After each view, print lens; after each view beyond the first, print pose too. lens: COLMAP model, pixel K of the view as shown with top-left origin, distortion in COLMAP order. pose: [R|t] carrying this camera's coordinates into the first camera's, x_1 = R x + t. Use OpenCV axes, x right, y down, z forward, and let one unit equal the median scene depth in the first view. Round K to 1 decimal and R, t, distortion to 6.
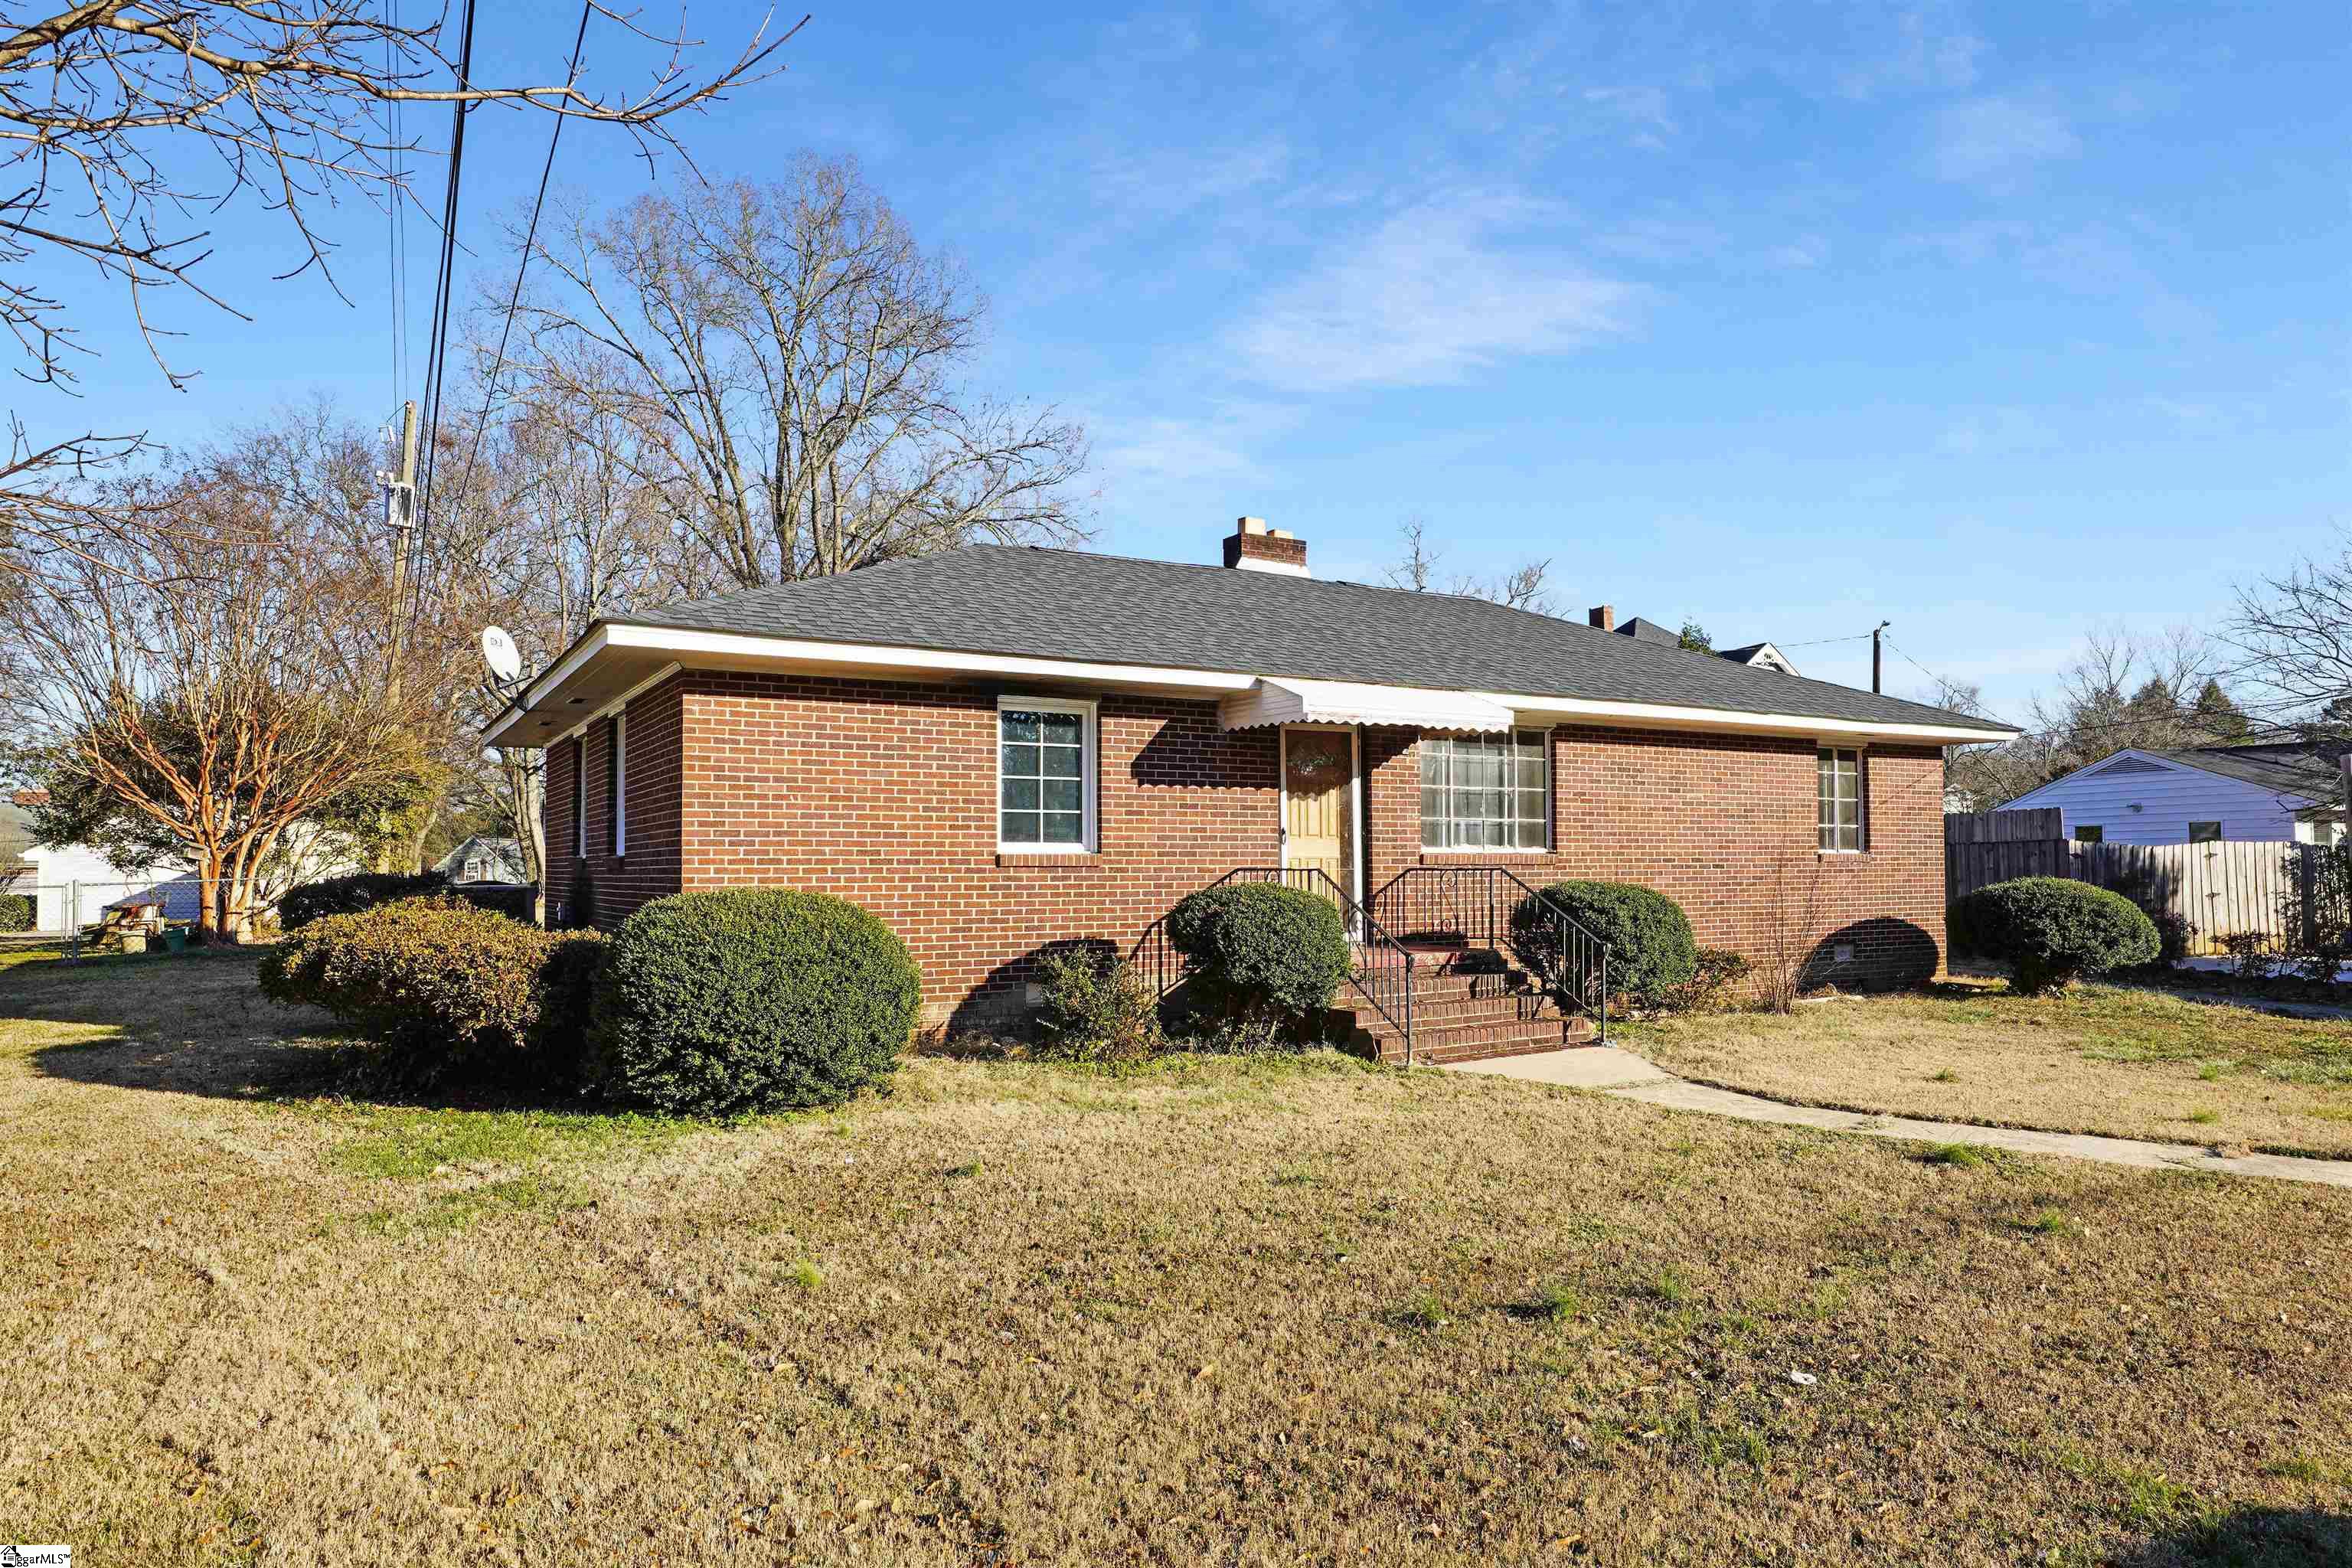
lens RADIAL K [[1571.2, 0, 1175.3], [0, 1571.2, 721.0], [0, 0, 1]] dist [-0.003723, 0.121767]
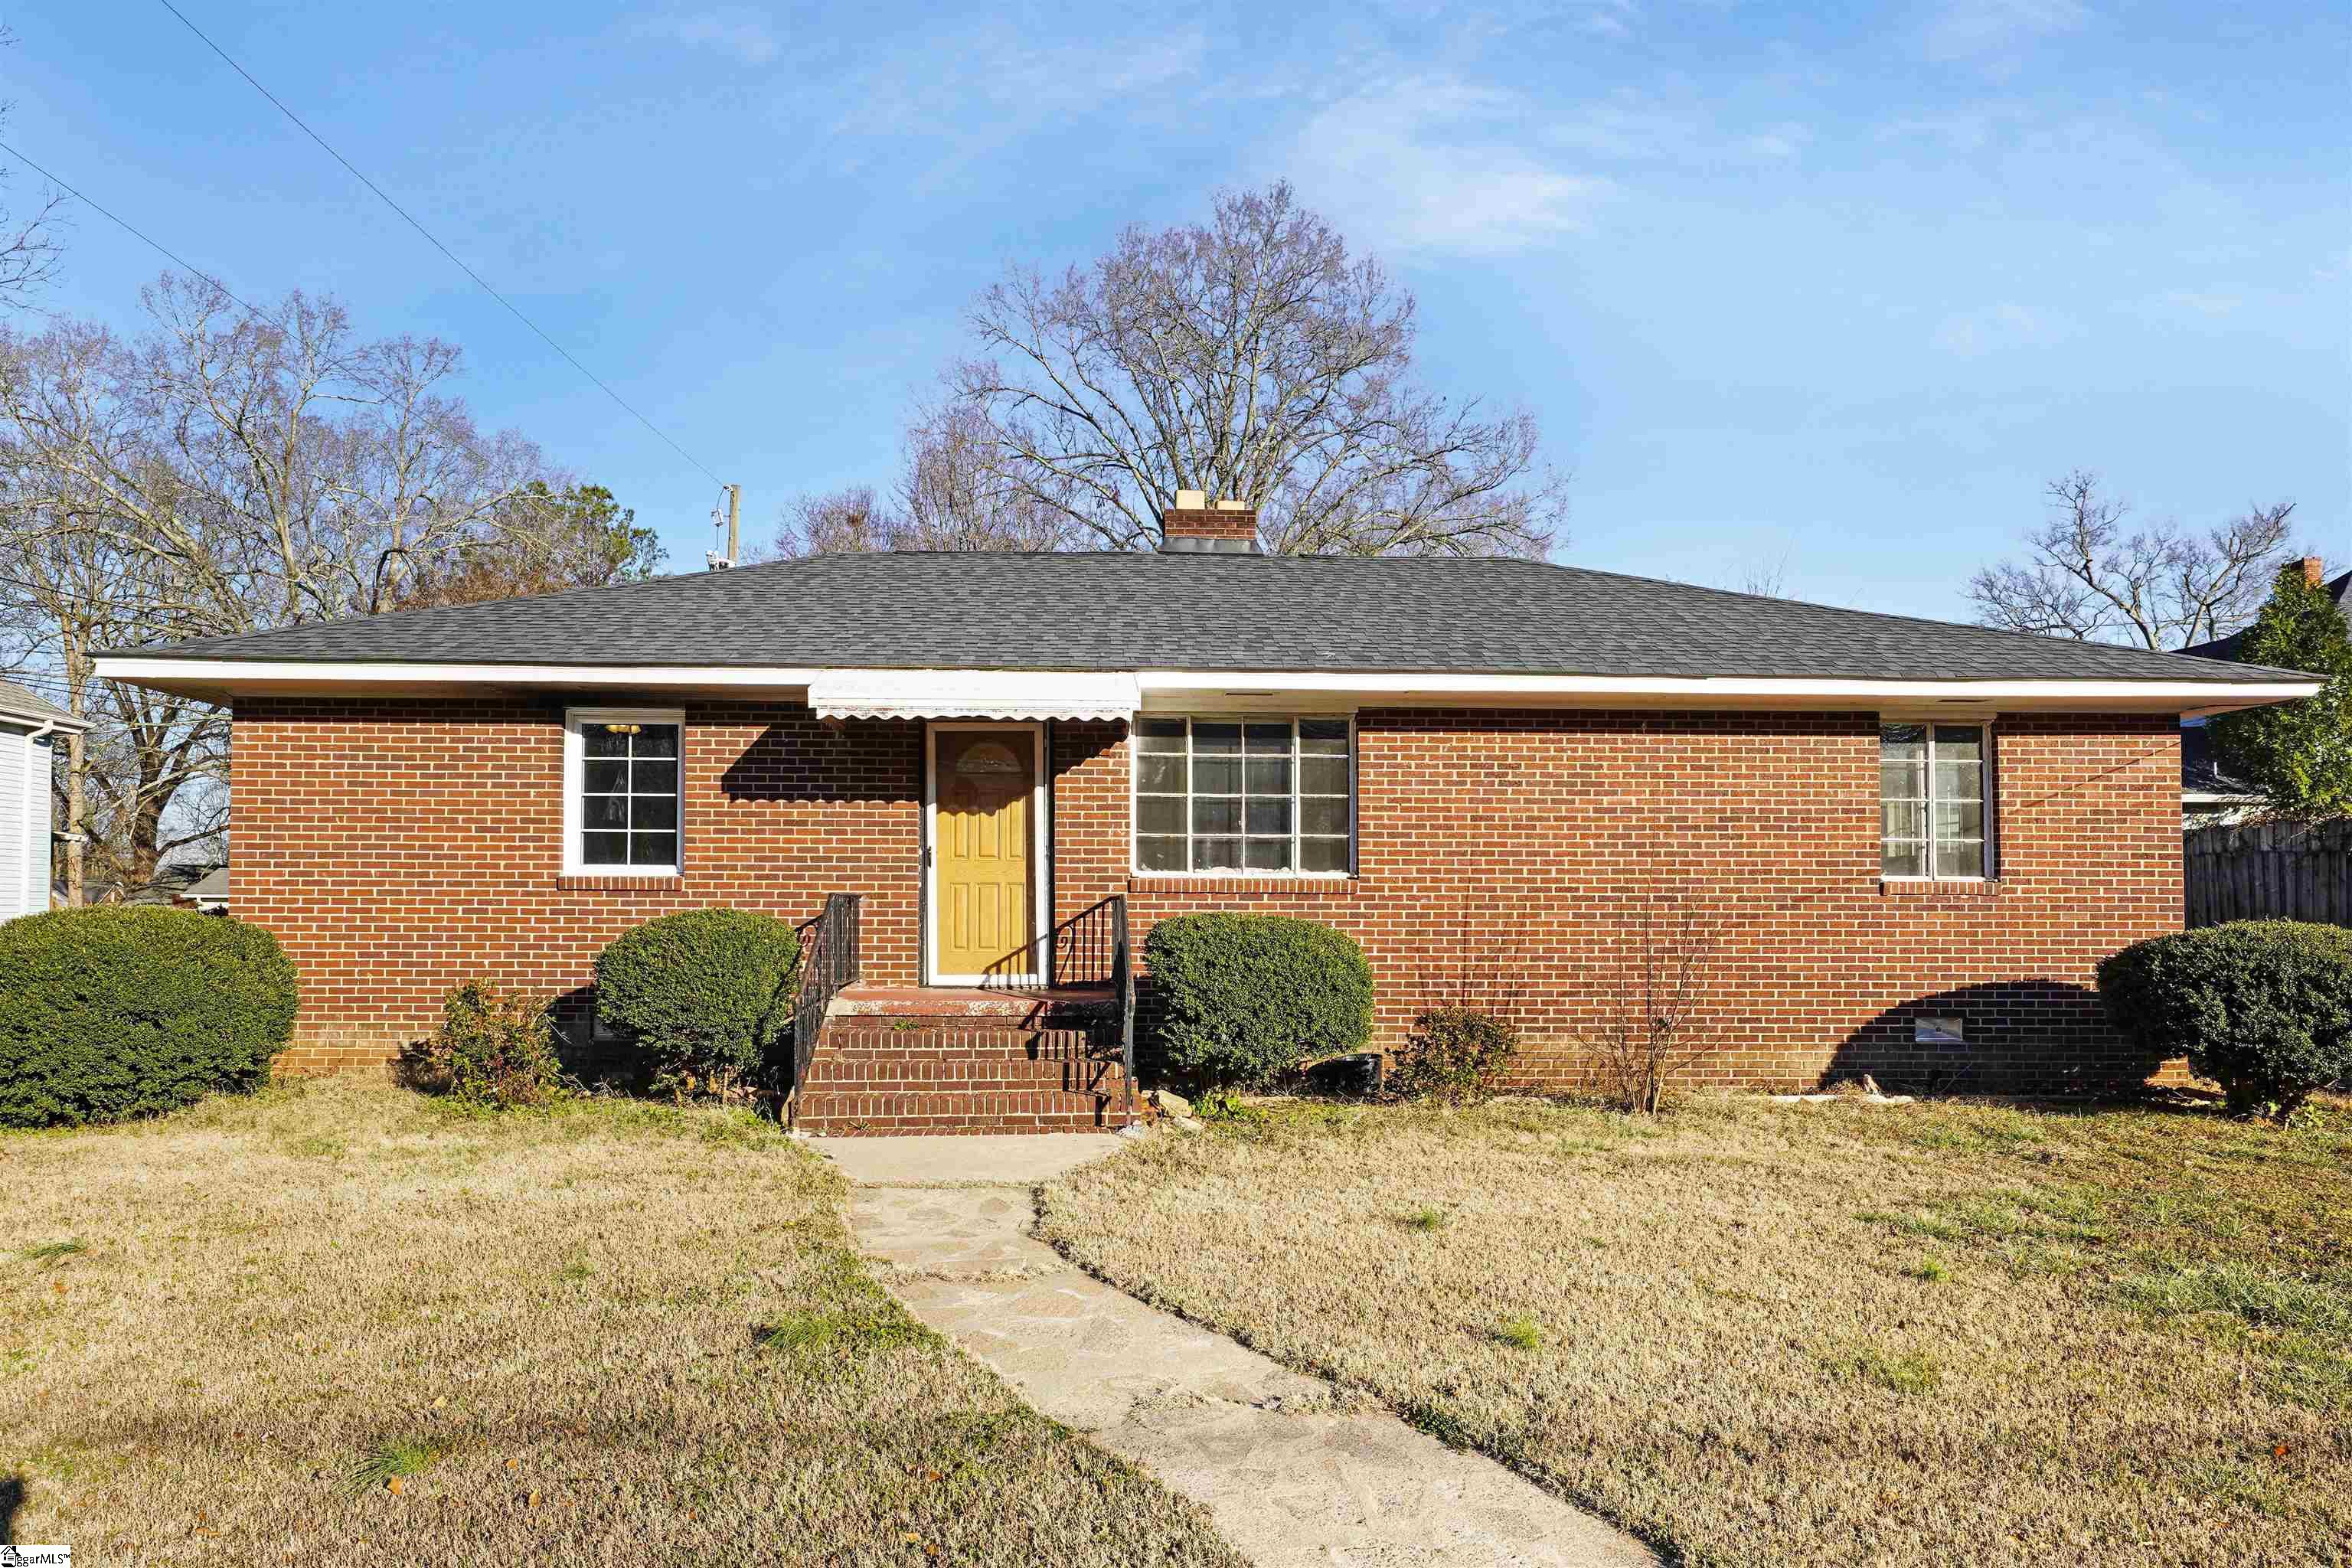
lens RADIAL K [[1505.0, 0, 1176.0], [0, 1505.0, 784.0], [0, 0, 1]] dist [-0.000968, 0.020859]
pose [[0.862992, -0.028424, -0.504417, 0.661231], [0.037960, 0.999242, 0.008637, 0.035599], [0.503789, -0.026601, 0.863417, 0.409323]]
